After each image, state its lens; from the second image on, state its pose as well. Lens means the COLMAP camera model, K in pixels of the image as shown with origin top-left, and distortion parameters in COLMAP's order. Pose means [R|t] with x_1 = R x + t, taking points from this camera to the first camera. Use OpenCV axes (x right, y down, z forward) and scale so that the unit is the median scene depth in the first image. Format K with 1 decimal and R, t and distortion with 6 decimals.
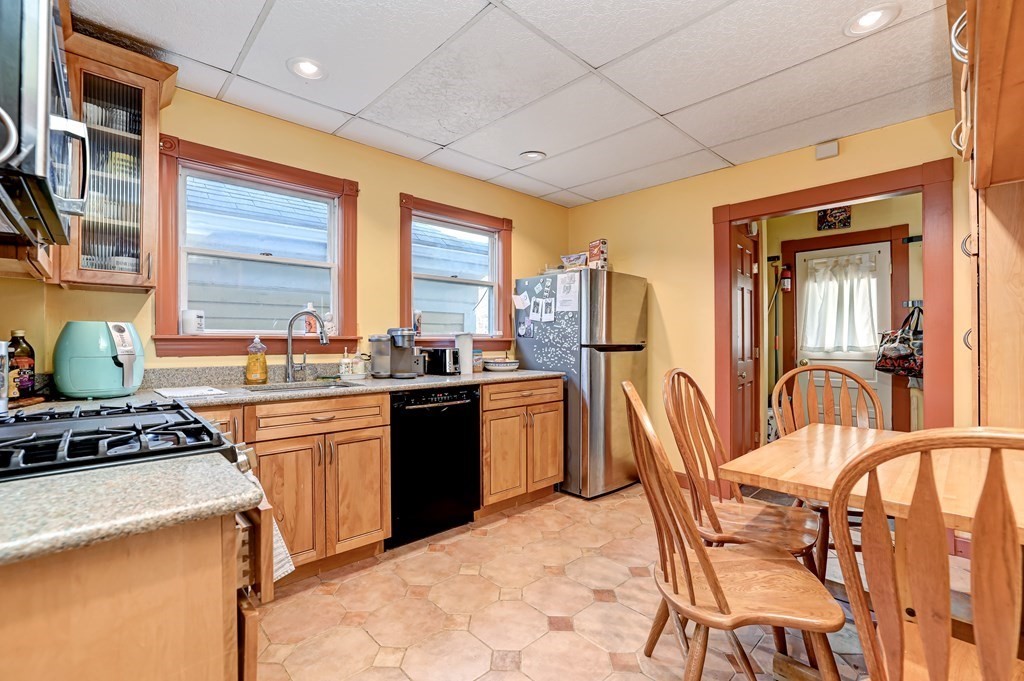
lens RADIAL K [[446.2, 0, 517.4], [0, 446.2, 337.7], [0, 0, 1]] dist [-0.022357, 0.003575]
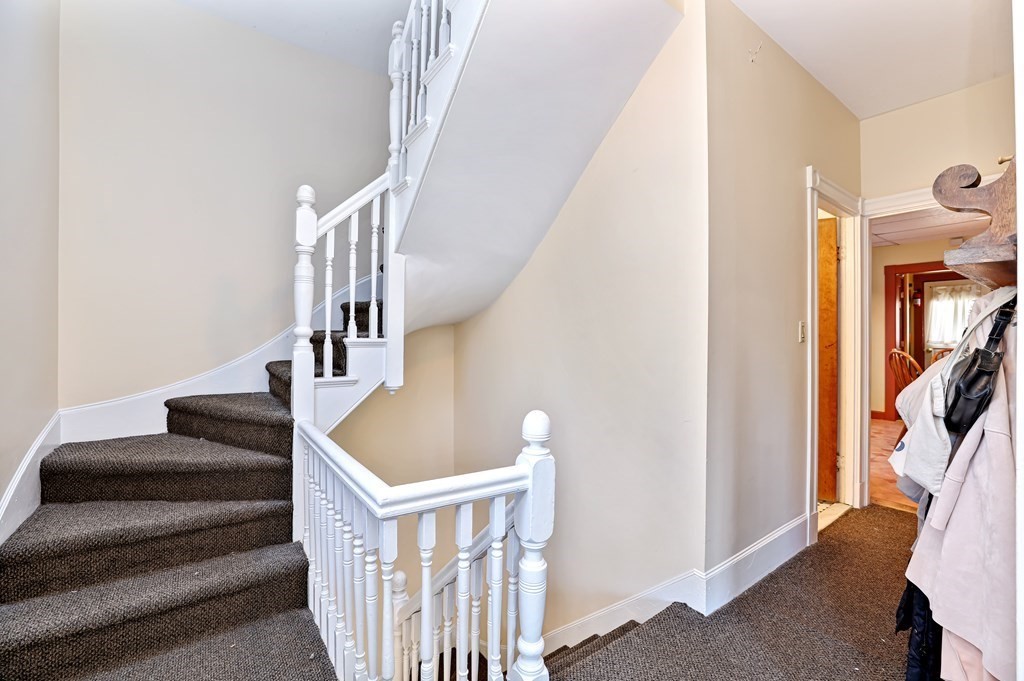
lens RADIAL K [[446.2, 0, 509.6], [0, 446.2, 340.6], [0, 0, 1]] dist [-0.022357, 0.003575]
pose [[0.989545, 0.003839, -0.144172, -0.630680], [-0.003058, 0.999979, 0.005644, 0.014501], [0.144191, -0.005144, 0.989536, -0.792897]]
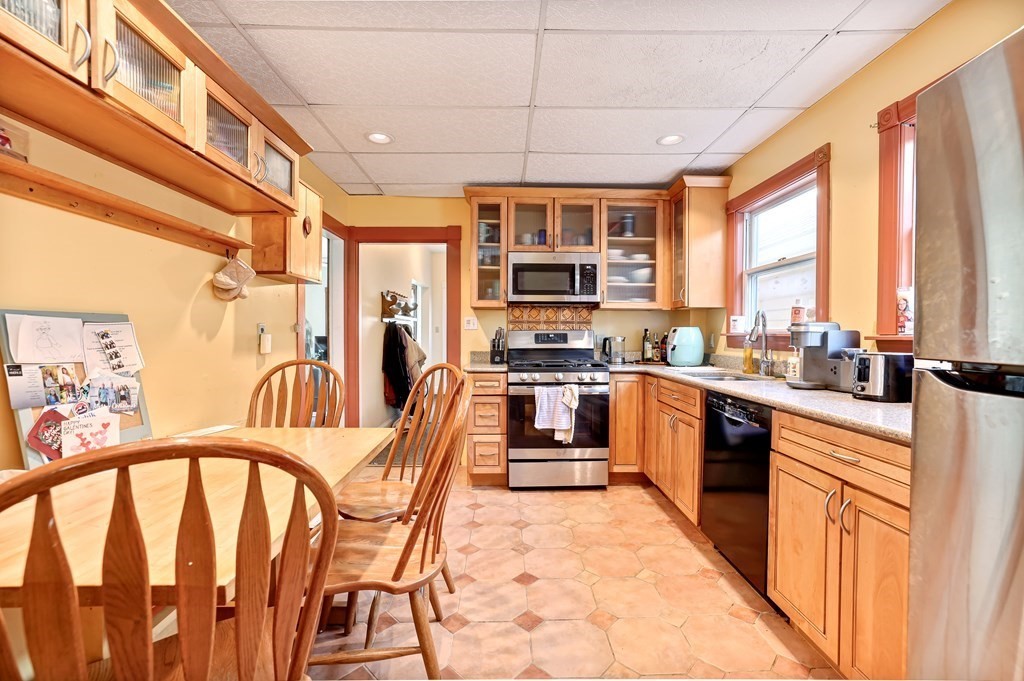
lens RADIAL K [[446.2, 0, 514.7], [0, 446.2, 339.2], [0, 0, 1]] dist [-0.022357, 0.003575]
pose [[-0.676554, 0.006082, -0.736368, 1.127881], [-0.001940, 0.999948, 0.010042, 0.002146], [0.736391, 0.008223, -0.676506, 2.042460]]
